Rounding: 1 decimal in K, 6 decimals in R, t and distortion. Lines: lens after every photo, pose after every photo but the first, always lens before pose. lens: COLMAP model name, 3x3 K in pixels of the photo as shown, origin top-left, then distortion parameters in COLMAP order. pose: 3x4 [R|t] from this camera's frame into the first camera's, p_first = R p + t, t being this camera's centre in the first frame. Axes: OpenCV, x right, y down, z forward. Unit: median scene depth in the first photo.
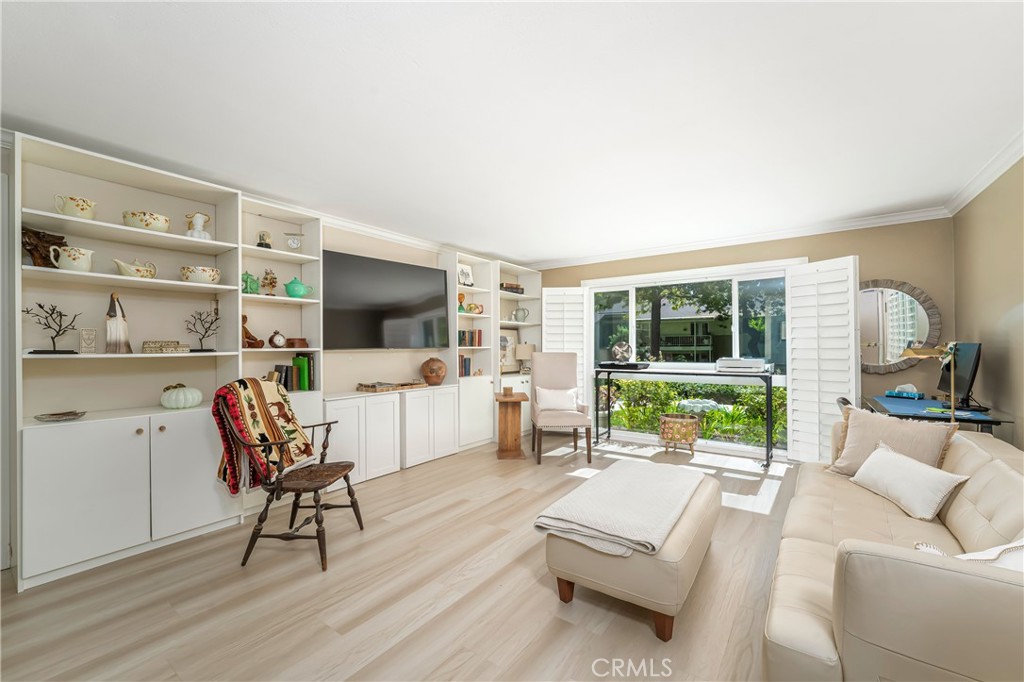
lens RADIAL K [[411.5, 0, 508.4], [0, 411.5, 346.0], [0, 0, 1]] dist [-0.014963, 0.001195]
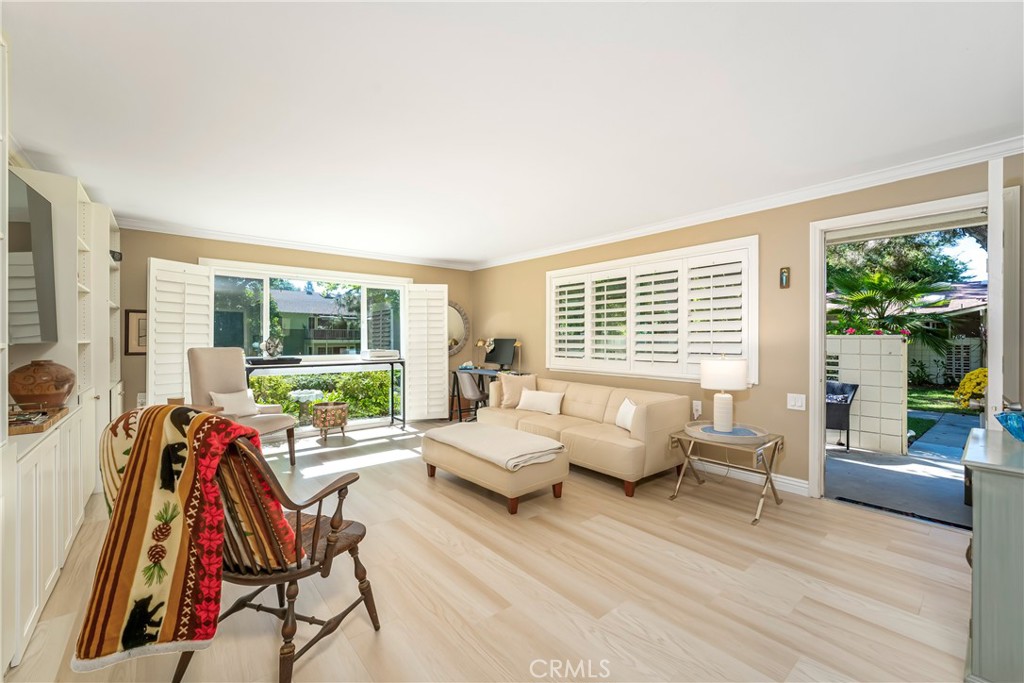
lens RADIAL K [[411.5, 0, 516.8], [0, 411.5, 339.9], [0, 0, 1]] dist [-0.014963, 0.001195]
pose [[0.222158, 0.001979, 0.975009, -0.458169], [-0.001492, 0.999997, -0.001690, 0.000400], [-0.975010, -0.001079, 0.222160, 0.234134]]
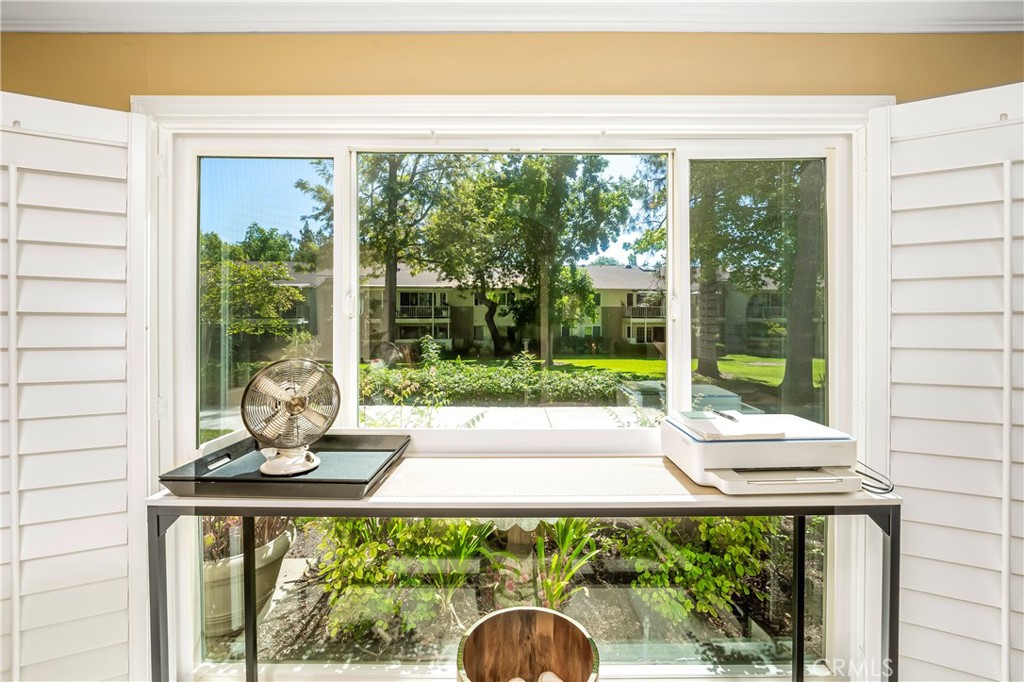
lens RADIAL K [[449.9, 0, 526.3], [0, 449.9, 318.3], [0, 0, 1]] dist [0.000284, 0.000056]
pose [[0.800427, 0.002161, 0.599426, 0.210125], [-0.005646, 0.999976, 0.003935, -0.029855], [-0.599403, -0.006534, 0.800420, 0.664347]]
